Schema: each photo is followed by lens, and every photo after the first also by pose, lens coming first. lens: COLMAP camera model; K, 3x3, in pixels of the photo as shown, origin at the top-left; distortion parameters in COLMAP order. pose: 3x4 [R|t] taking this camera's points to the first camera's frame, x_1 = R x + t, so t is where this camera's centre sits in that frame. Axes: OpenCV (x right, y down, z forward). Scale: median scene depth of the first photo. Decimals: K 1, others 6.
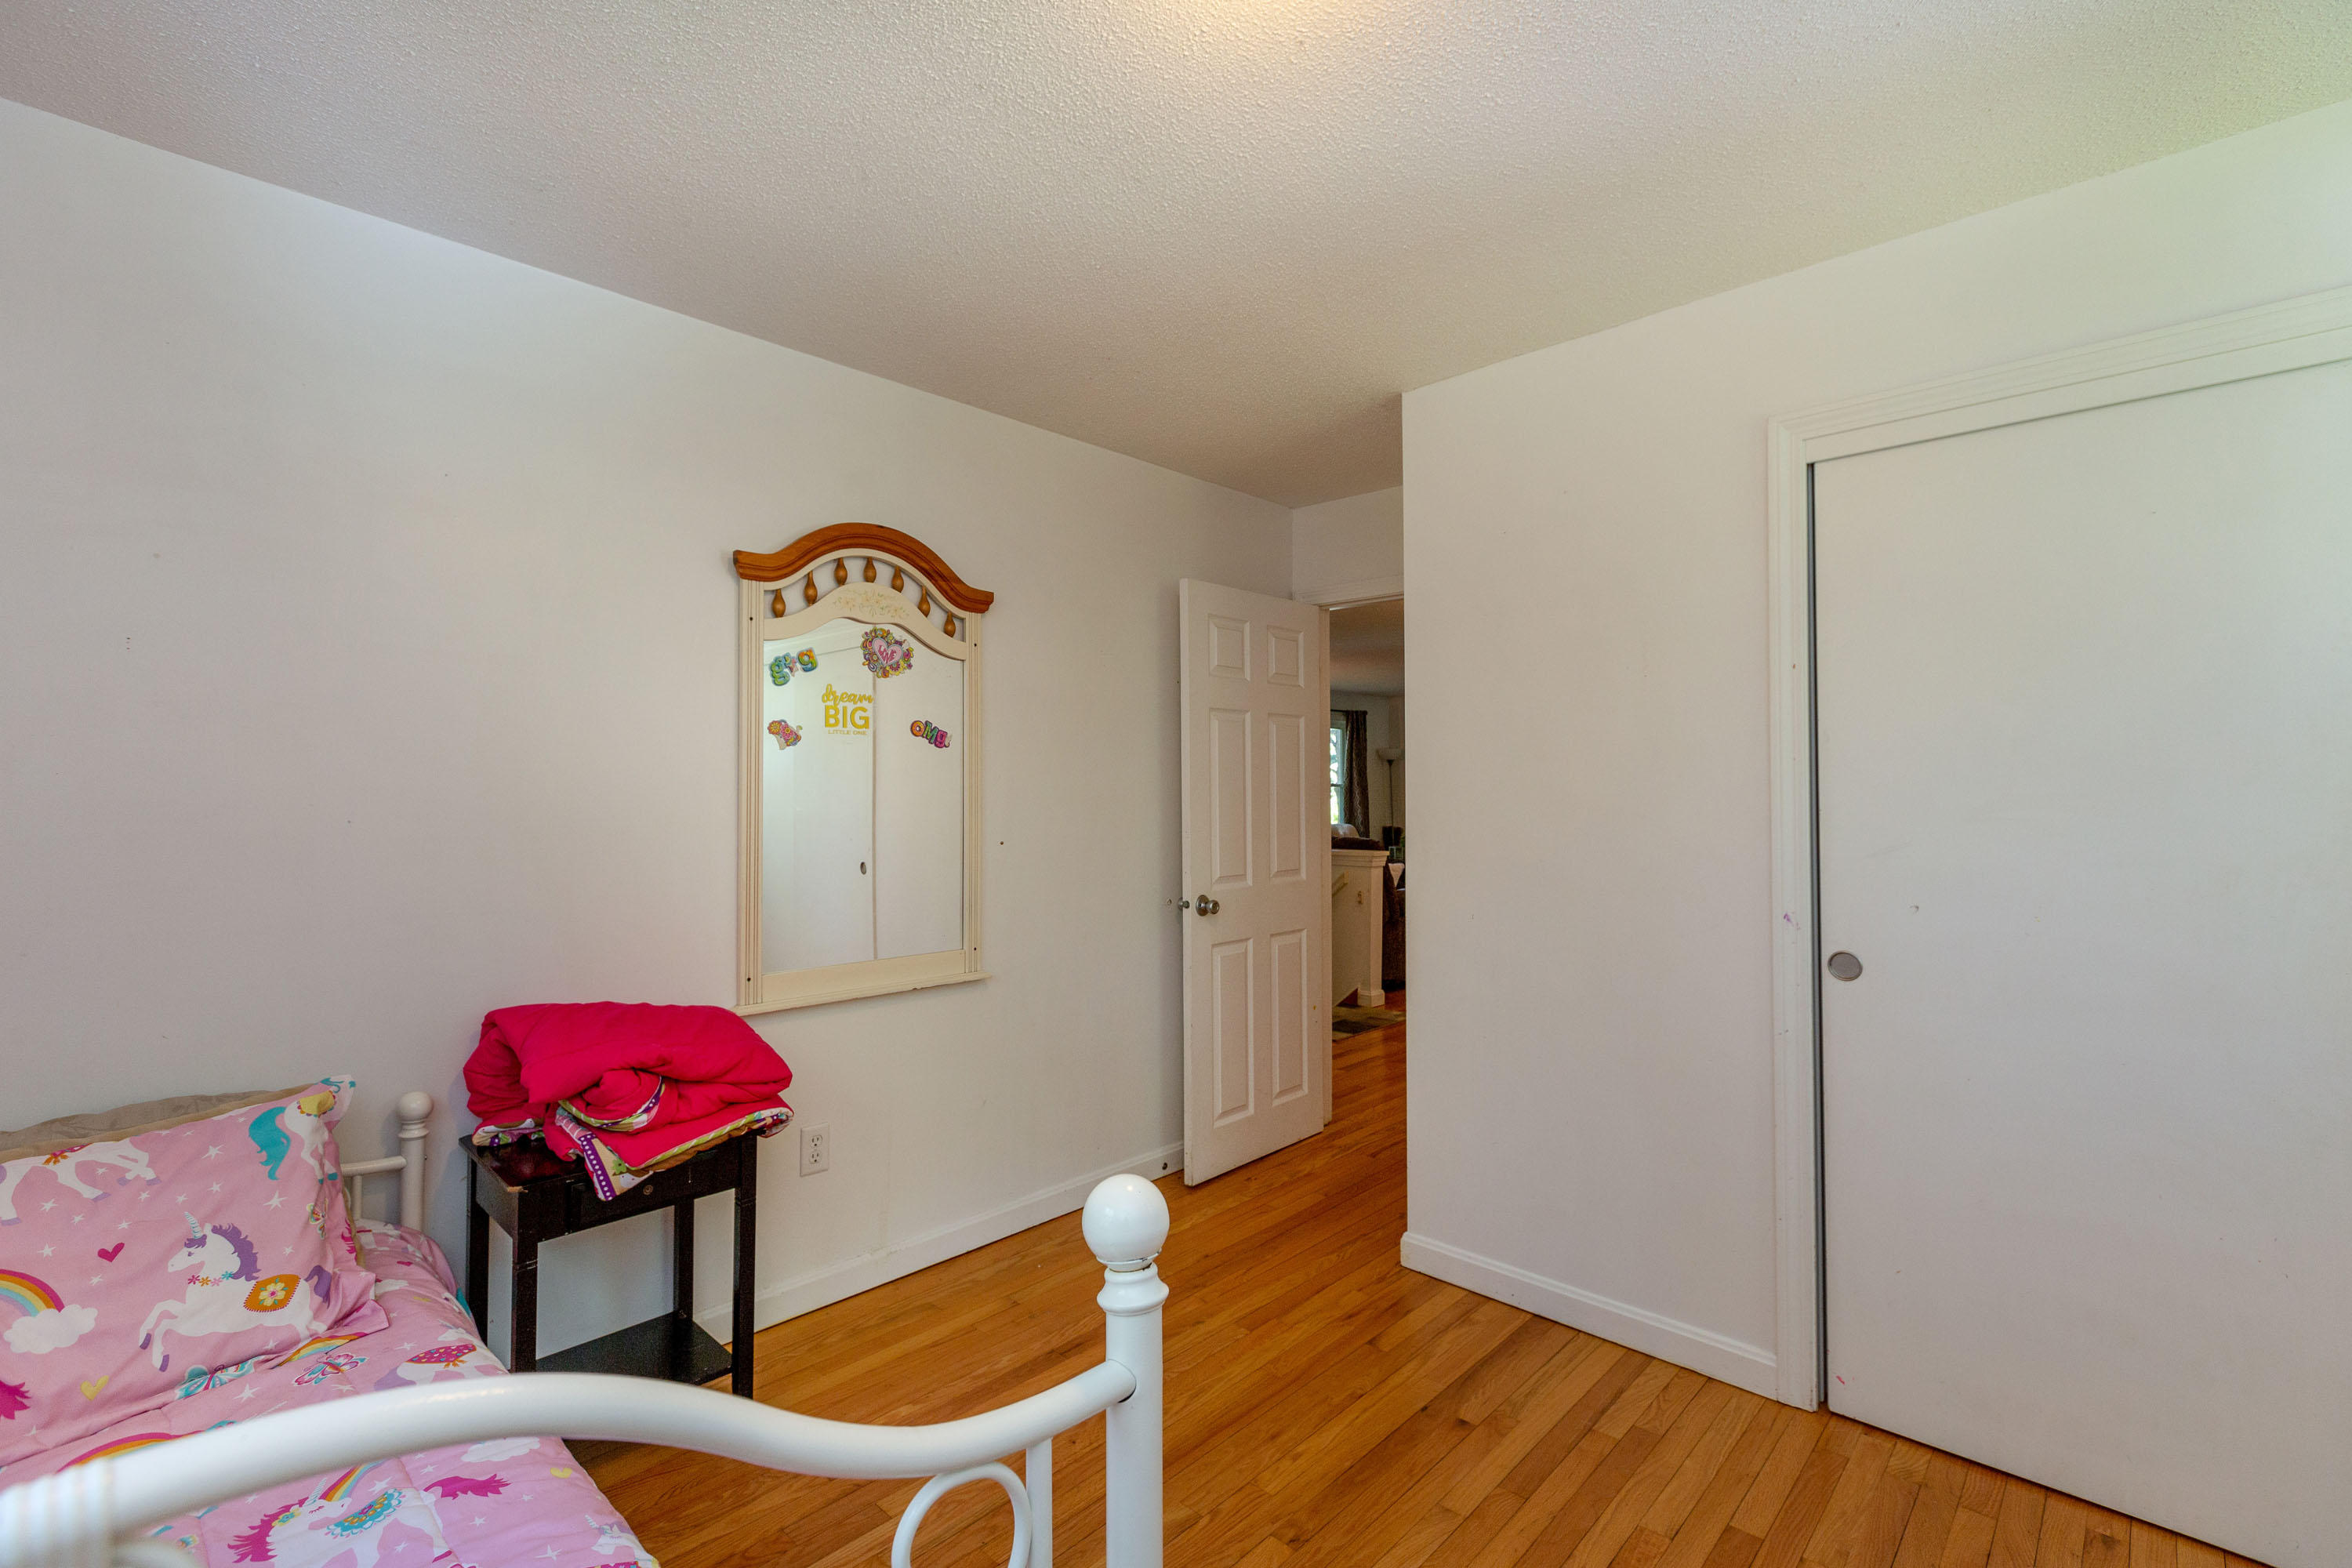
lens RADIAL K [[1036.6, 0, 1173.2], [0, 1036.6, 768.9], [0, 0, 1]] dist [-0.000693, -0.000080]
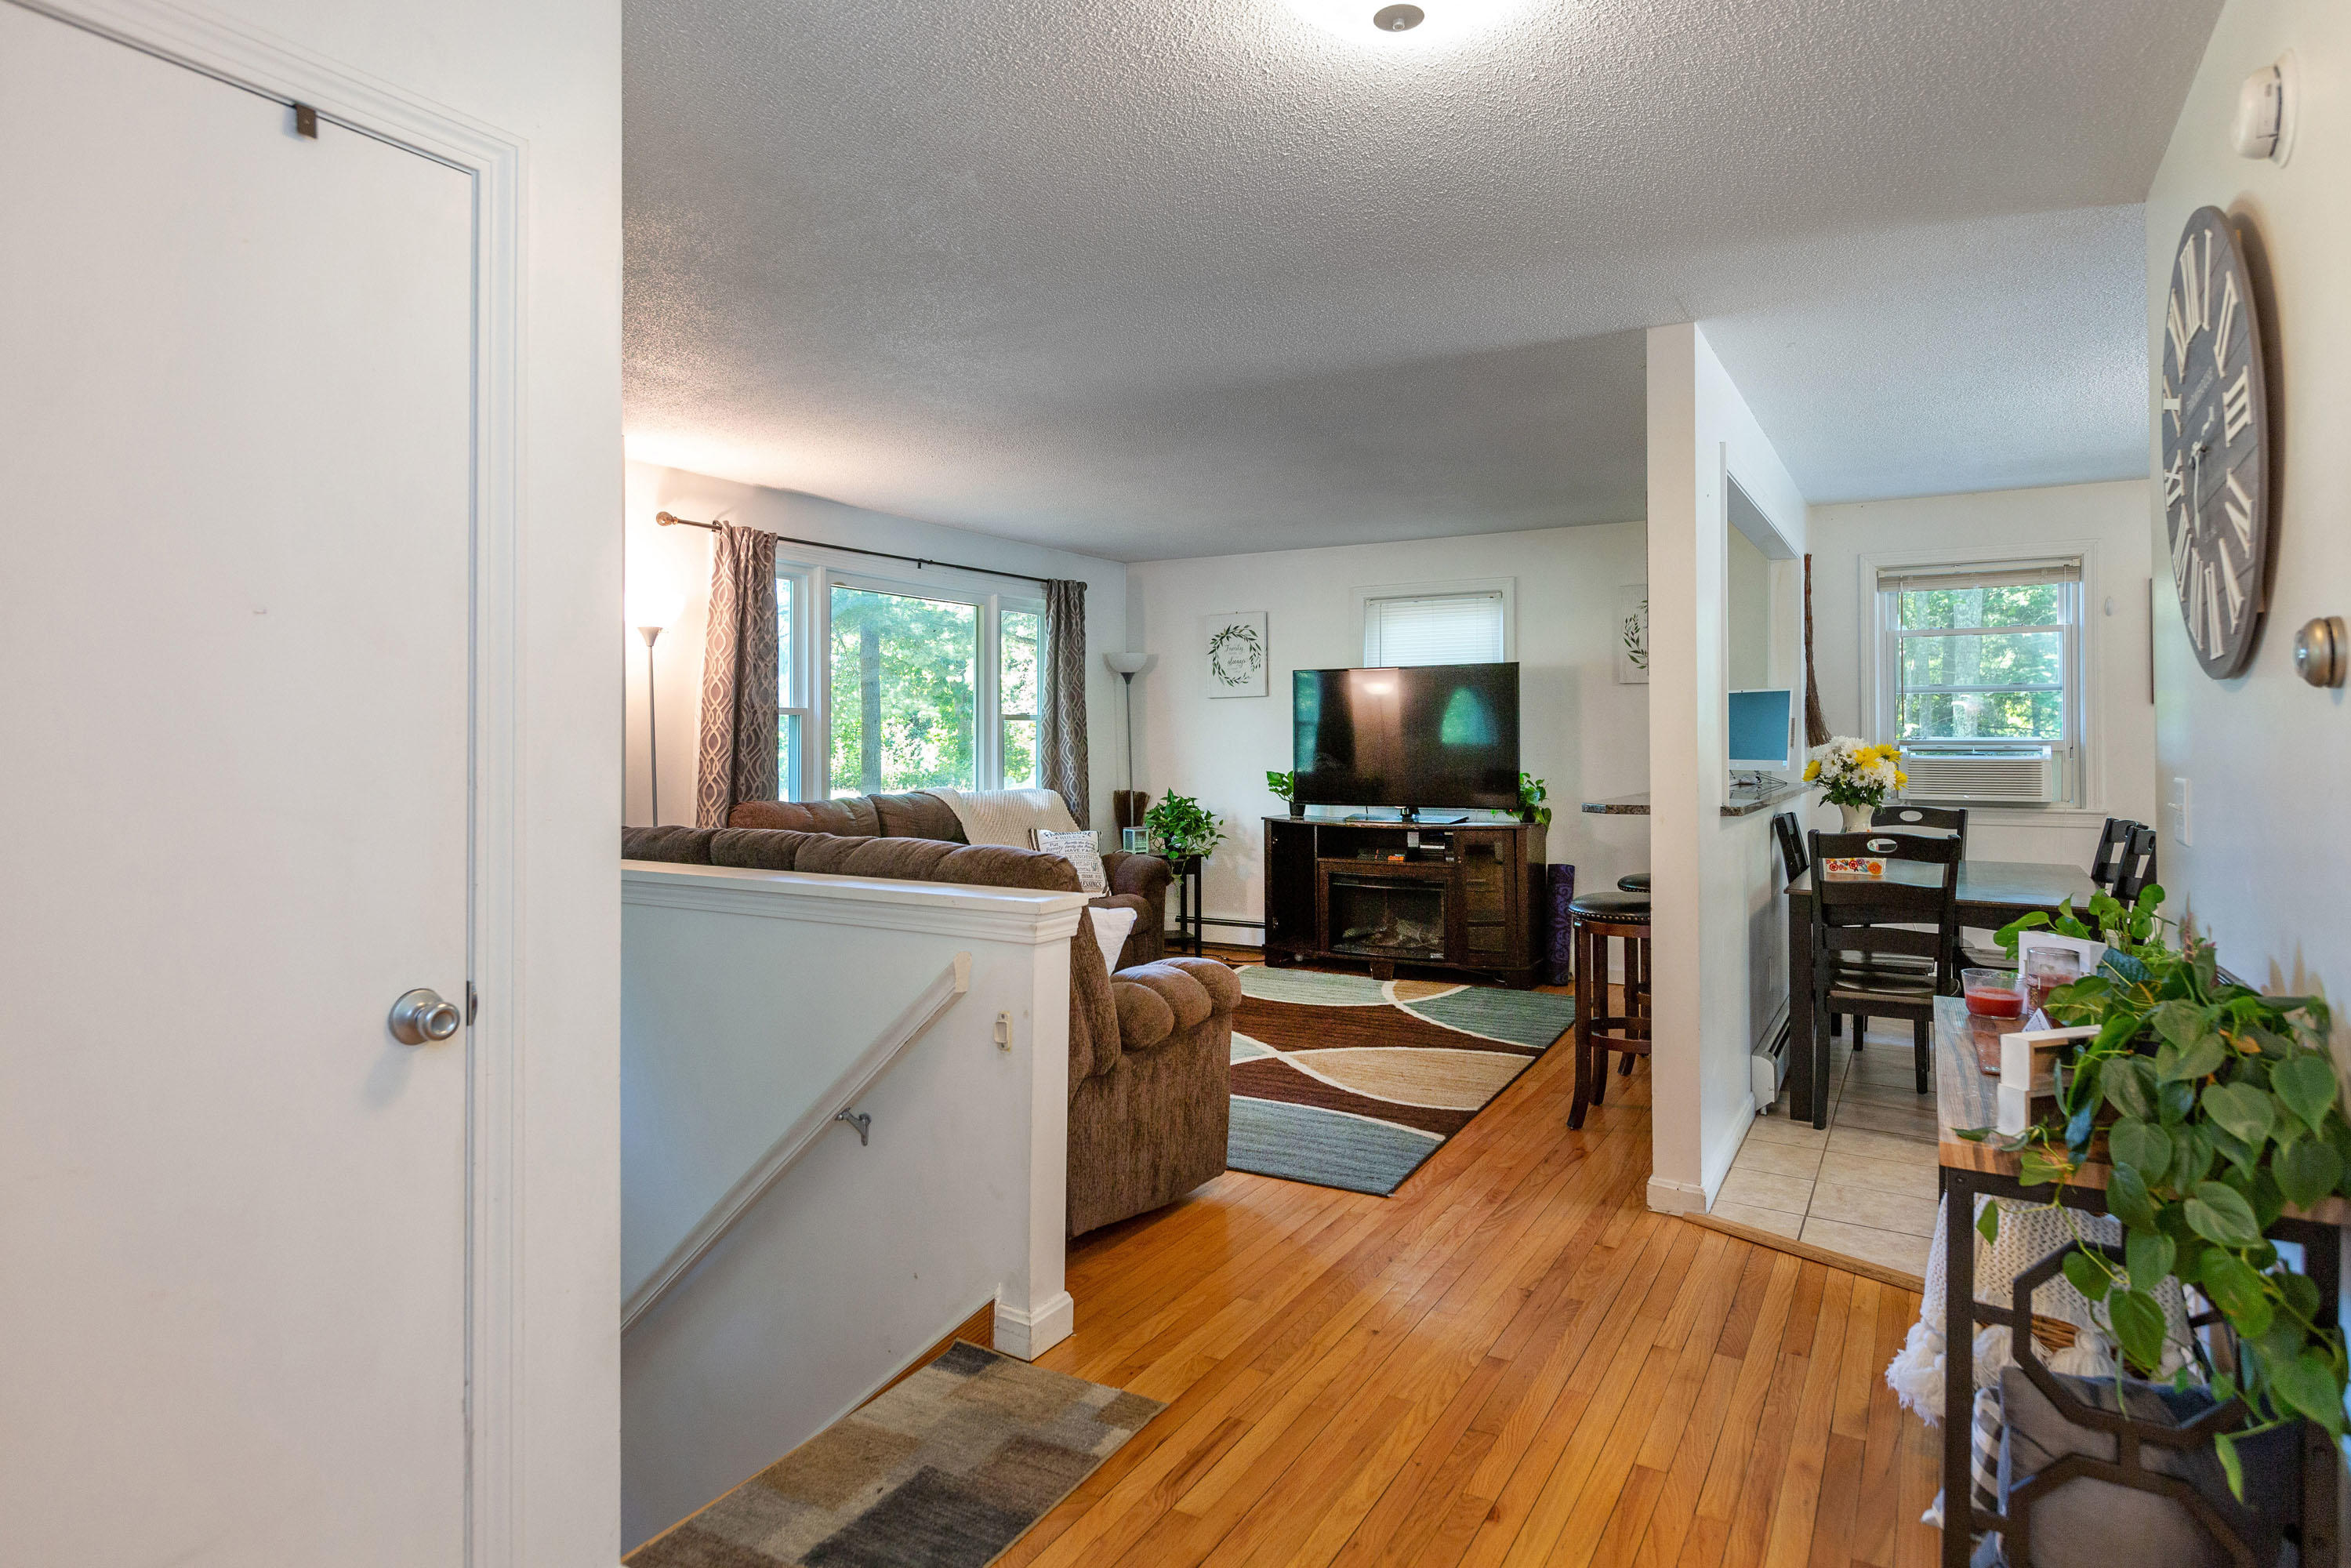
lens RADIAL K [[1277.2, 0, 1173.6], [0, 1277.2, 767.1], [0, 0, 1]] dist [0.001769, 0.000276]
pose [[0.974008, -0.005504, 0.226445, 0.142571], [-0.005328, 0.998871, 0.047196, 0.017697], [-0.226449, -0.047176, 0.972880, 0.593246]]
